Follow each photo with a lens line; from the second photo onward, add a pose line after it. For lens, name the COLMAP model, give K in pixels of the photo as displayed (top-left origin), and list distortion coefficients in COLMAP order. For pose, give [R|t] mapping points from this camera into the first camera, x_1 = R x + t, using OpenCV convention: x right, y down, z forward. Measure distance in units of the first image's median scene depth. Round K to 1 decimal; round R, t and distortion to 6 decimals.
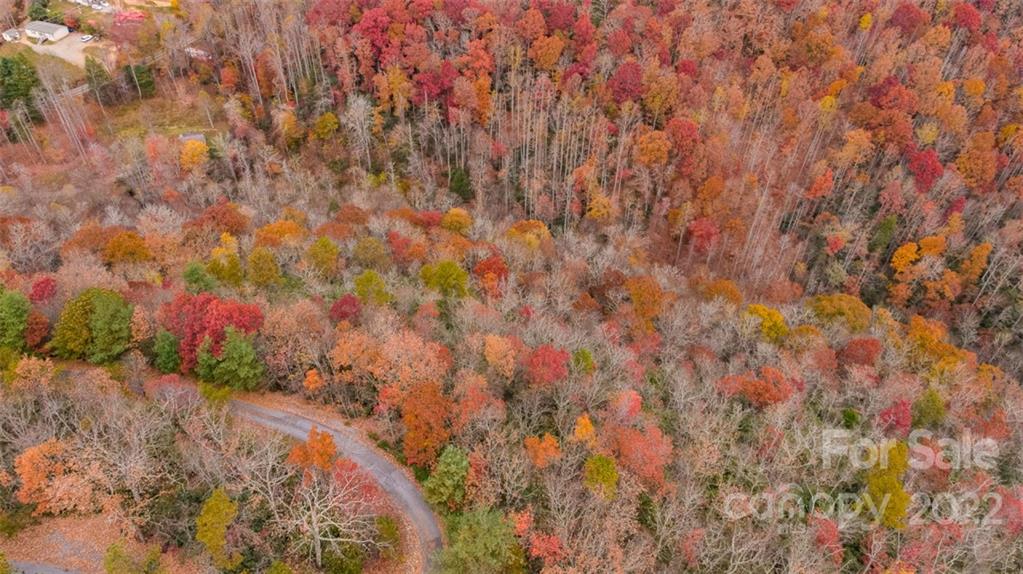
lens RADIAL K [[728.5, 0, 517.1], [0, 728.5, 291.2], [0, 0, 1]] dist [0.033266, -0.001731]
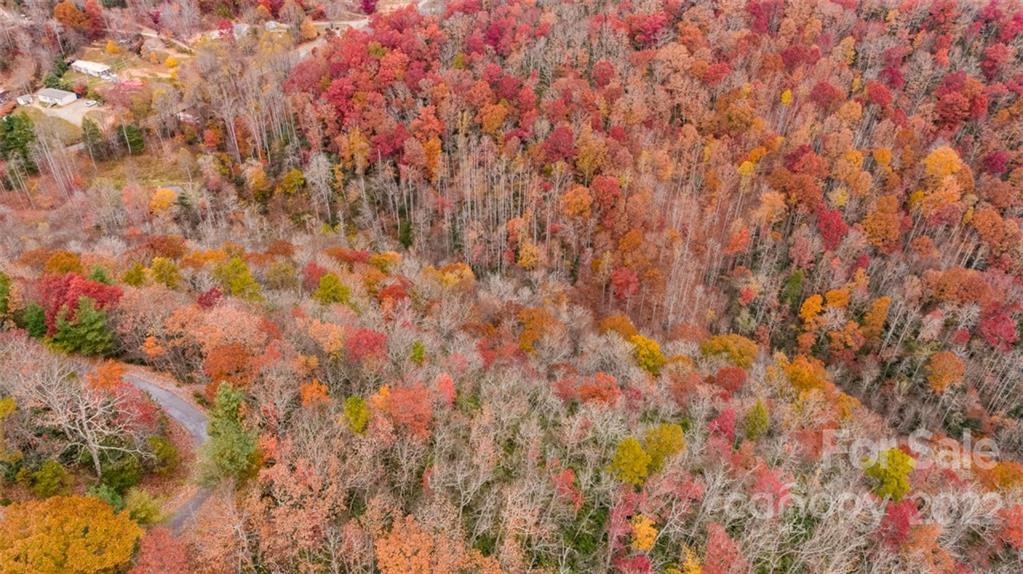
lens RADIAL K [[728.5, 0, 509.9], [0, 728.5, 285.8], [0, 0, 1]] dist [0.033266, -0.001731]
pose [[0.998943, 0.026844, -0.037313, 0.119941], [-0.031156, 0.992254, -0.120254, 0.054574], [0.033796, 0.121290, 0.992042, -0.053204]]
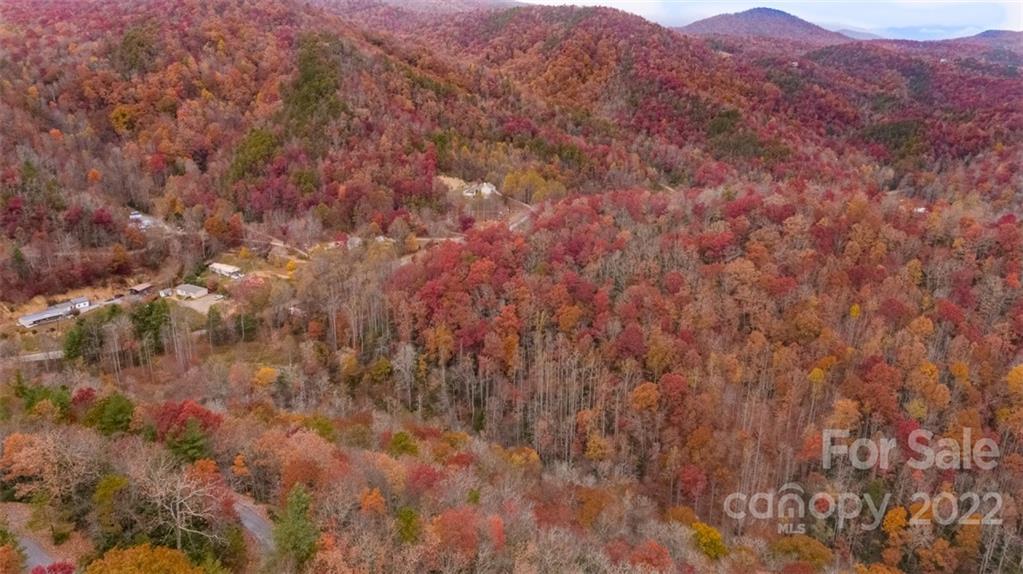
lens RADIAL K [[728.5, 0, 508.7], [0, 728.5, 282.8], [0, 0, 1]] dist [0.033266, -0.001731]
pose [[0.984946, 0.049628, -0.165585, 0.144628], [-0.113803, 0.907192, -0.405033, 0.110785], [0.130116, 0.417779, 0.899183, -0.091470]]
